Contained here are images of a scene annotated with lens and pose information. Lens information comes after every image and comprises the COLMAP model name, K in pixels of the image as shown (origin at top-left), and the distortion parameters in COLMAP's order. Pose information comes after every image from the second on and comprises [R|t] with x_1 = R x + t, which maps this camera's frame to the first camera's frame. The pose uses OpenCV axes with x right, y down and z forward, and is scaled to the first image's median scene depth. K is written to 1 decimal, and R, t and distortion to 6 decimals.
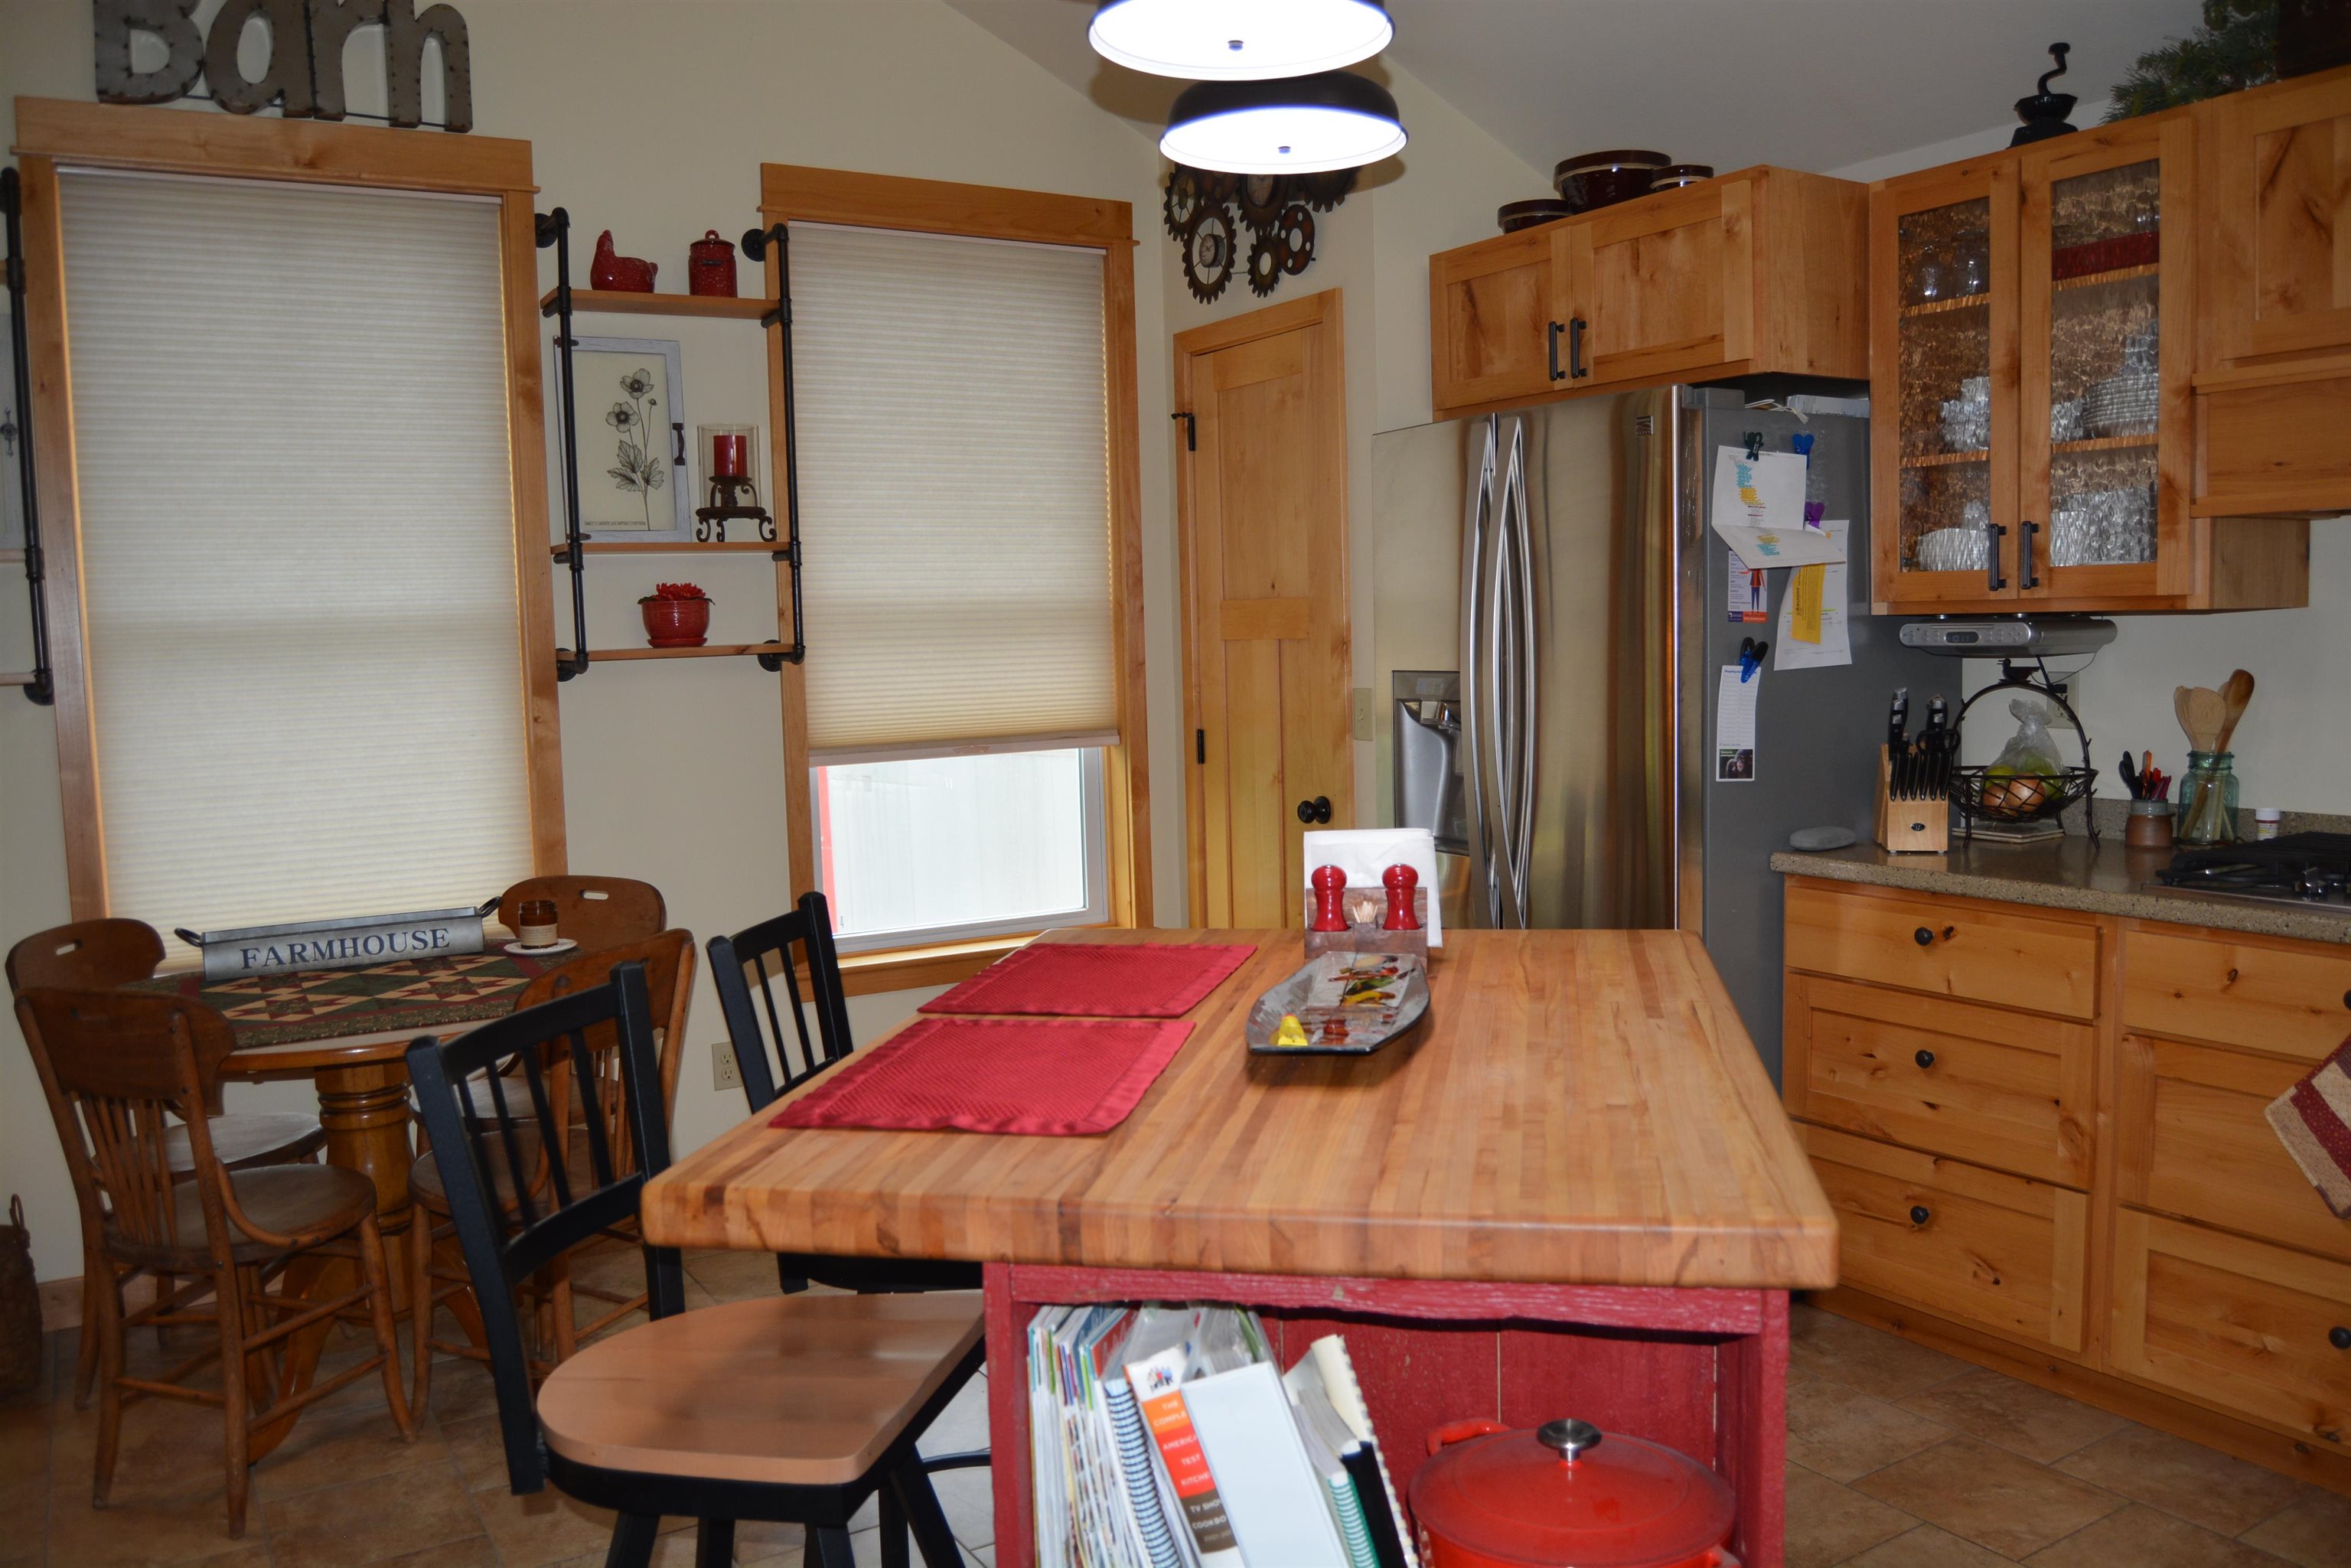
lens RADIAL K [[1828.8, 0, 1191.2], [0, 1828.8, 791.6], [0, 0, 1]] dist [-0.097329, 0.034613]
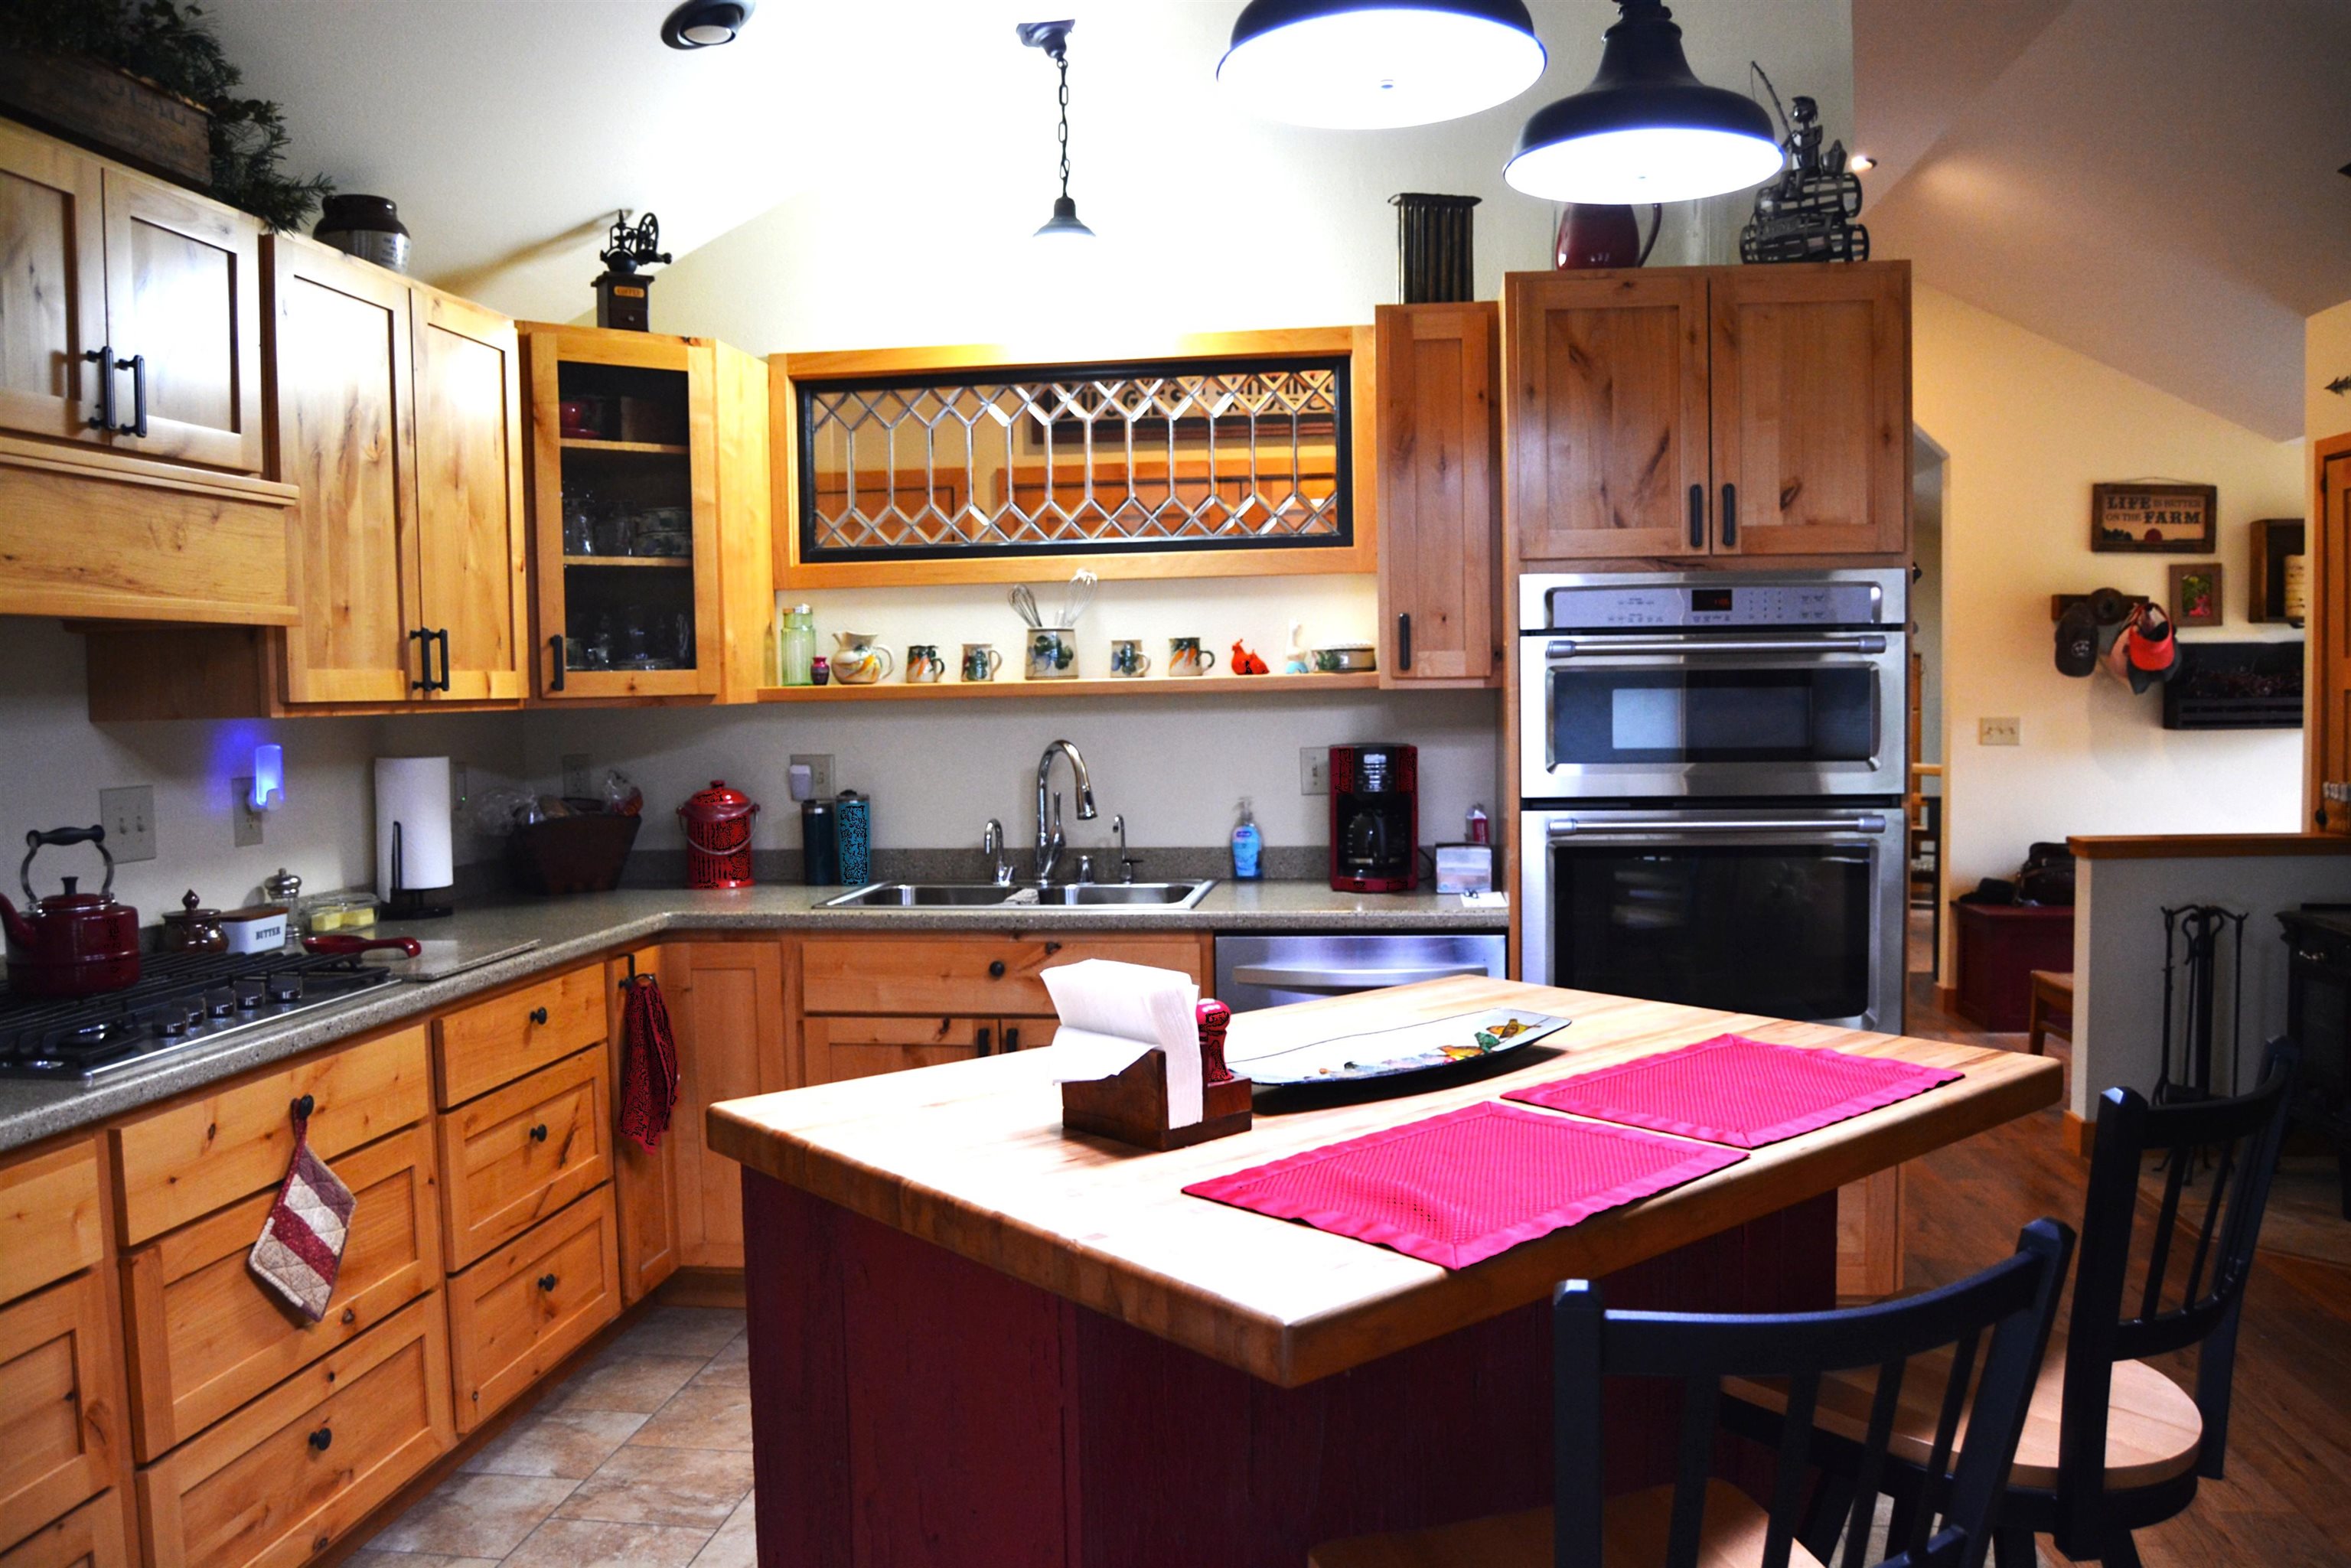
lens RADIAL K [[1828.8, 0, 1162.5], [0, 1828.8, 795.1], [0, 0, 1]] dist [-0.097329, 0.034613]
pose [[-0.776998, 0.003947, 0.629491, -0.256251], [0.095964, 0.989035, 0.112250, -0.087779], [-0.622146, 0.147627, -0.768857, 1.007641]]
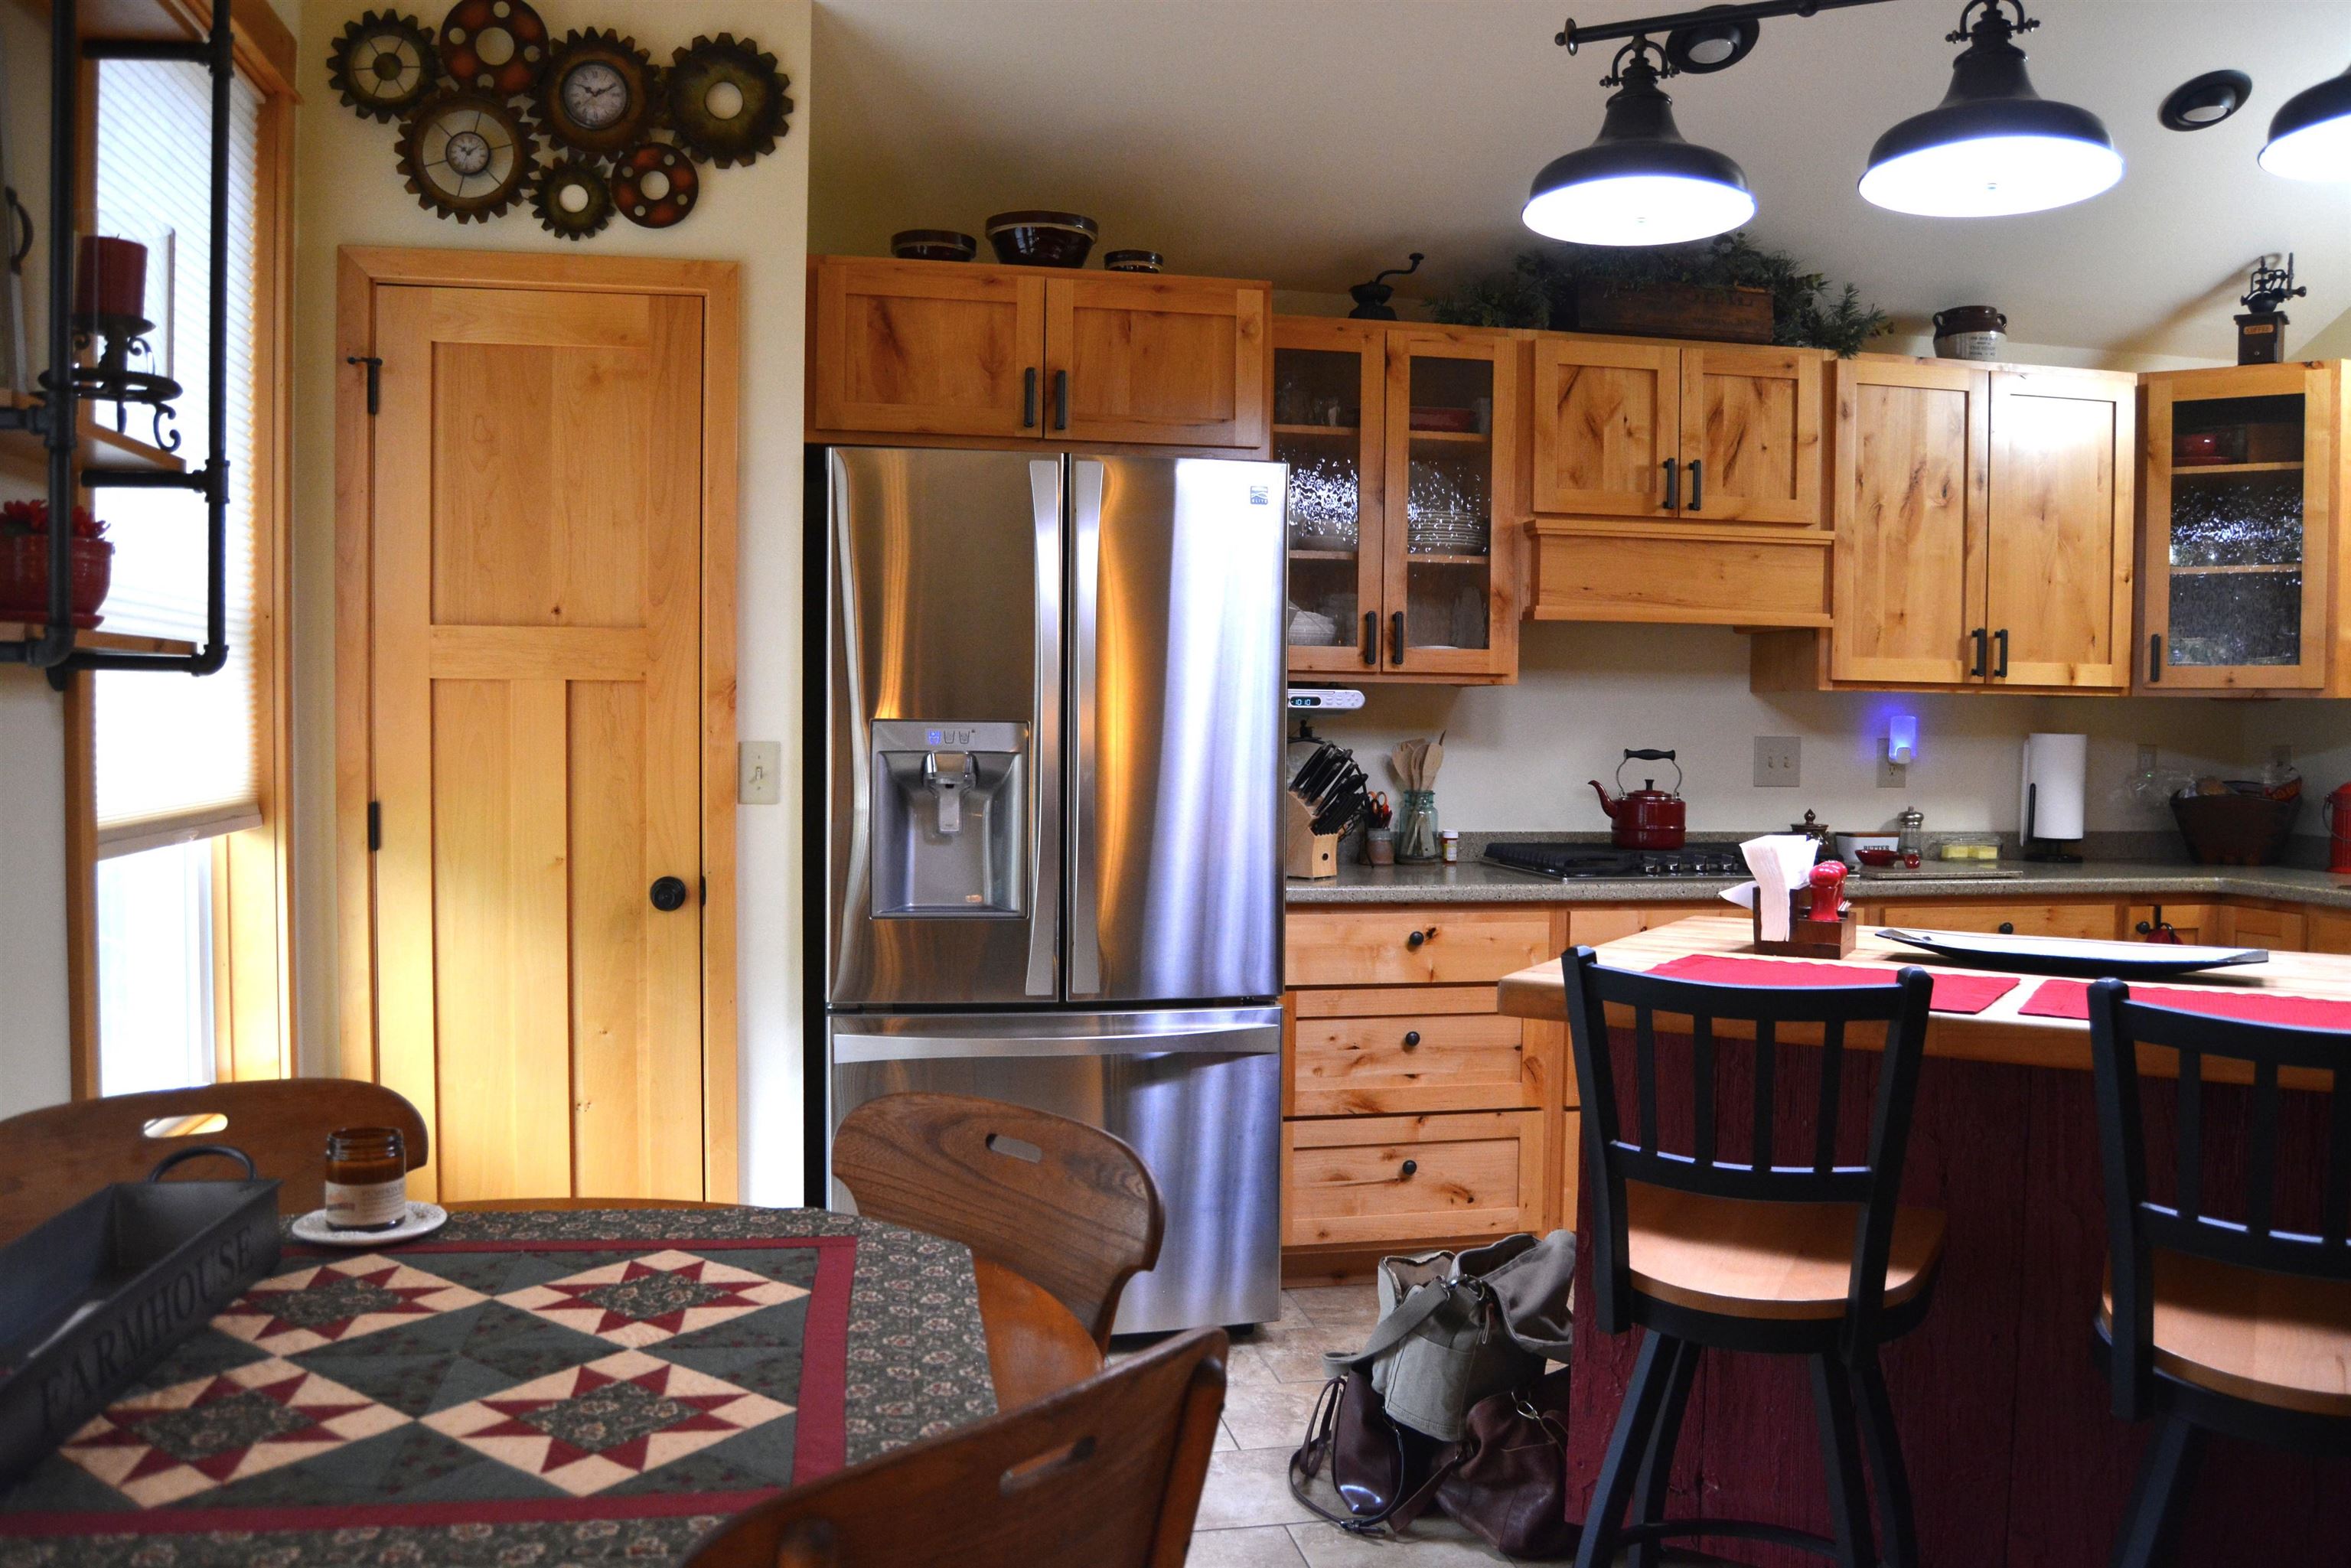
lens RADIAL K [[1828.8, 0, 1159.6], [0, 1828.8, 796.3], [0, 0, 1]] dist [-0.097329, 0.034613]
pose [[0.355698, -0.006347, 0.934579, -0.714719], [0.063480, 0.997832, -0.017383, -0.006139], [-0.932443, 0.065510, 0.355330, 0.614061]]
